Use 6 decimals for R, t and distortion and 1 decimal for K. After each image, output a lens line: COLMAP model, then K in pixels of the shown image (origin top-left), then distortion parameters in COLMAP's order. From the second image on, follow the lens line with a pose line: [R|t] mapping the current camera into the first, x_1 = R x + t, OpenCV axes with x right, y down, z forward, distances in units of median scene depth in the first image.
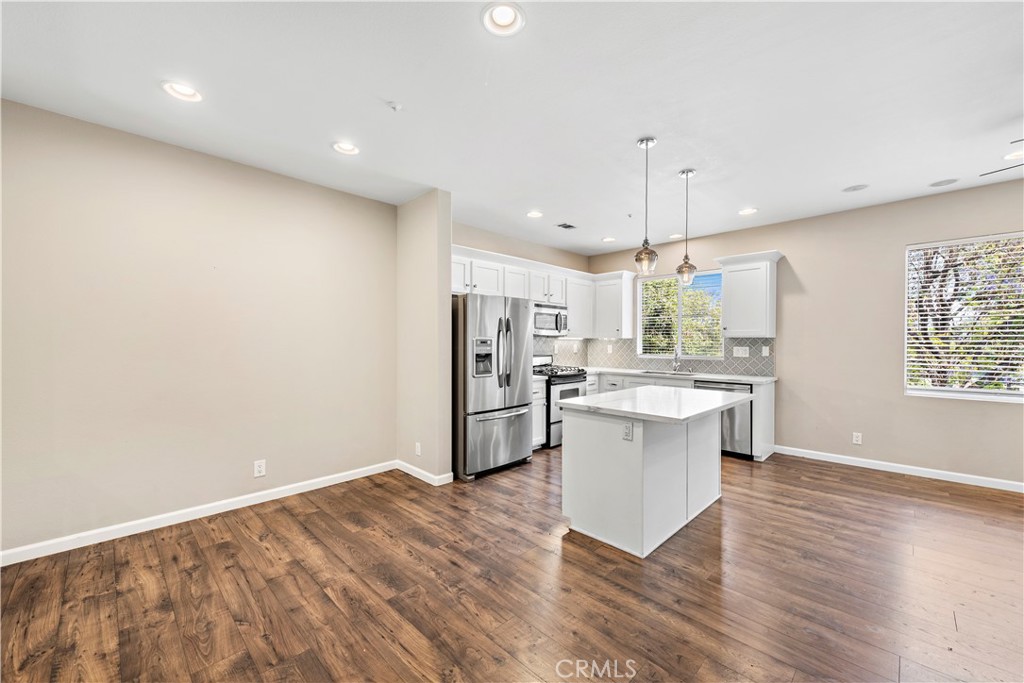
lens RADIAL K [[405.0, 0, 511.2], [0, 405.0, 343.1], [0, 0, 1]] dist [0.011247, -0.001797]
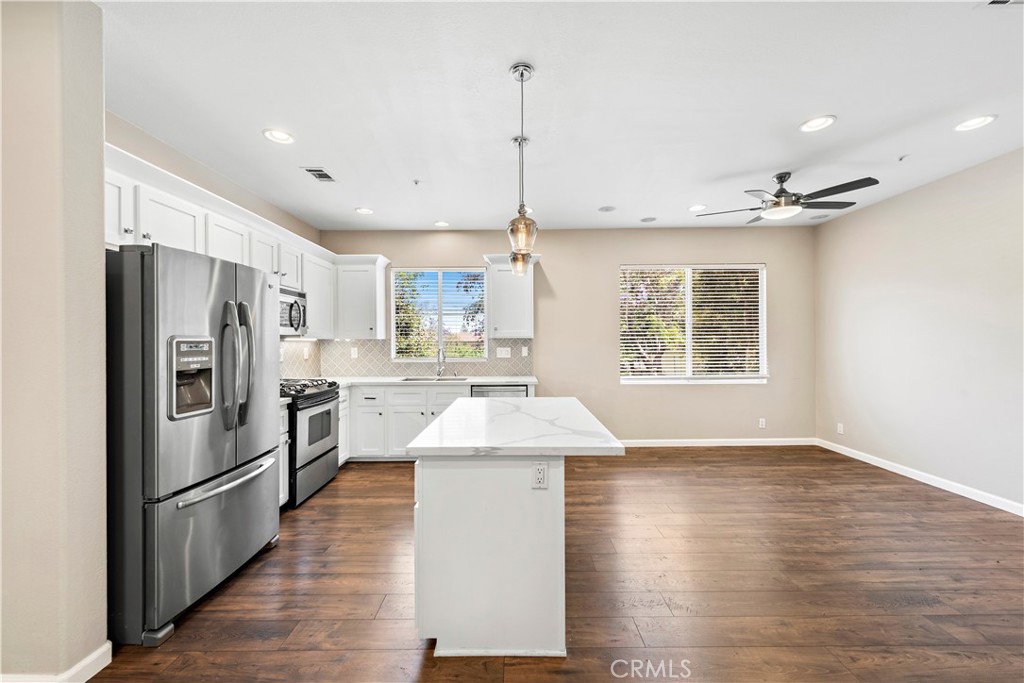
lens RADIAL K [[405.0, 0, 519.5], [0, 405.0, 342.0], [0, 0, 1]] dist [0.011247, -0.001797]
pose [[0.706375, -0.005698, 0.707815, -0.115151], [0.009065, 0.999958, -0.000998, -0.003349], [-0.707780, 0.007121, 0.706397, 0.289974]]
